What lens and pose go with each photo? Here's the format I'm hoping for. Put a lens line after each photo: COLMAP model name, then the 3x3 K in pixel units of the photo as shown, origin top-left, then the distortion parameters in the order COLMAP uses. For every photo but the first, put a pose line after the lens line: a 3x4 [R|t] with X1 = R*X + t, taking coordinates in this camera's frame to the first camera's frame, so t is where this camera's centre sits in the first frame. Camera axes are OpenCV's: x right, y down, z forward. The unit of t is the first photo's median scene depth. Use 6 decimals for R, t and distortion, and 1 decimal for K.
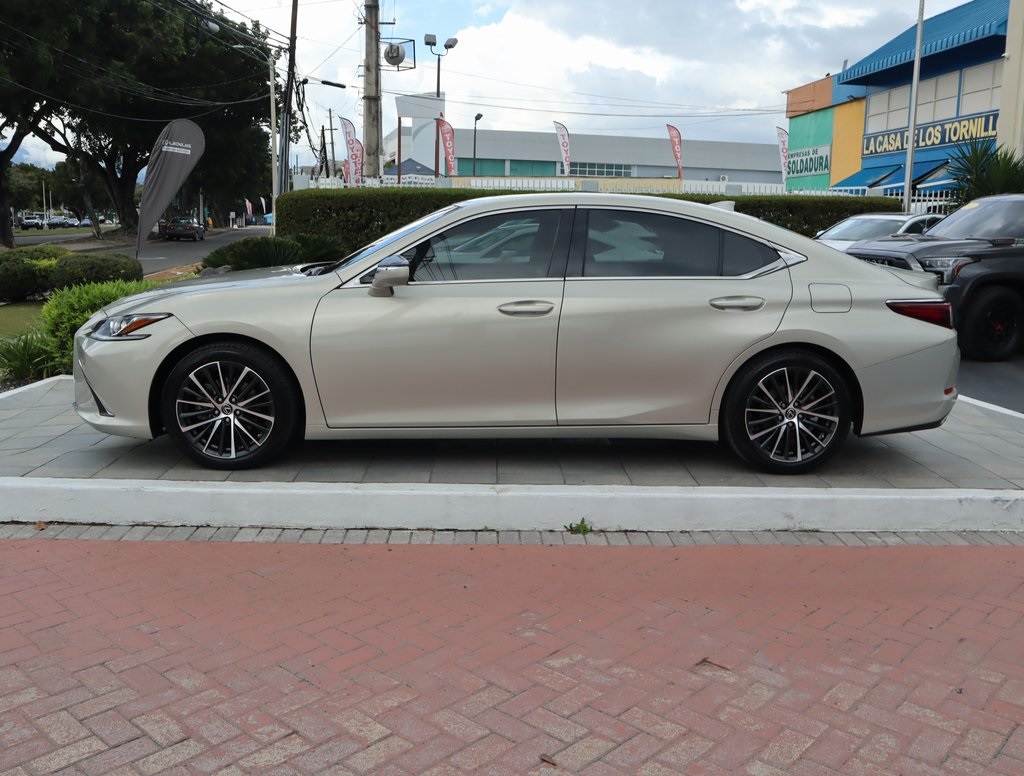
lens RADIAL K [[960.6, 0, 518.0], [0, 960.6, 388.5], [0, 0, 1]] dist [-0.093883, 0.110263]
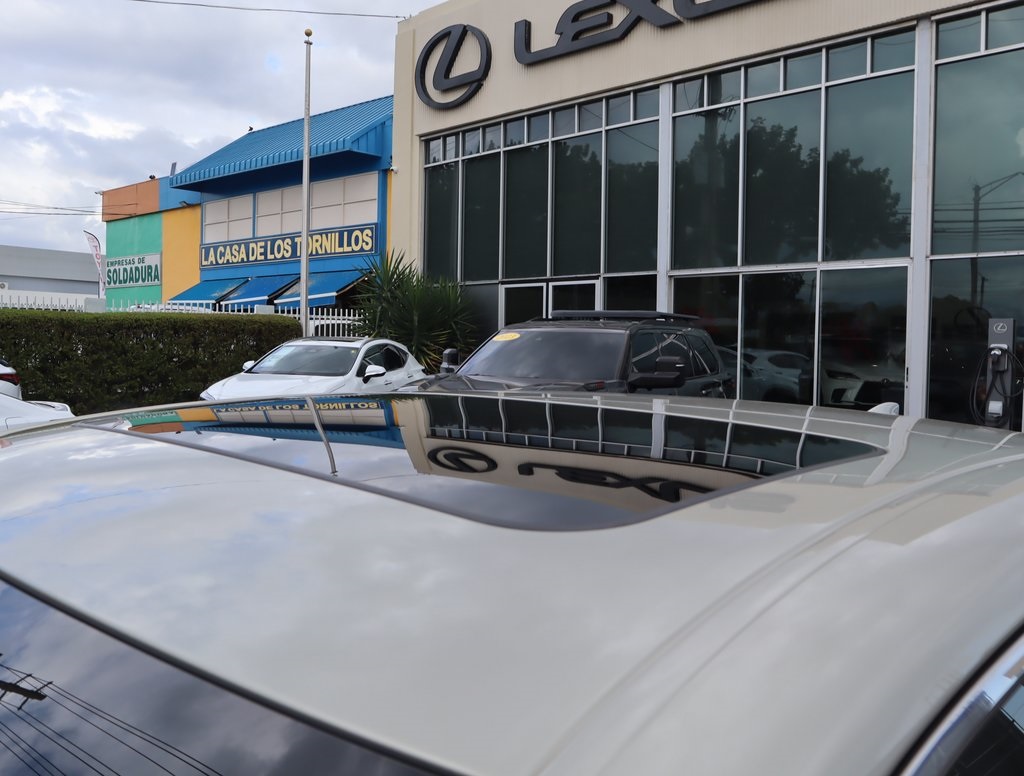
lens RADIAL K [[960.6, 0, 518.0], [0, 960.6, 388.5], [0, 0, 1]] dist [-0.093883, 0.110263]
pose [[0.749409, -0.035285, 0.661166, -0.018212], [0.109984, 0.991340, -0.071757, -0.030317], [-0.652908, 0.126493, 0.746800, 0.132127]]
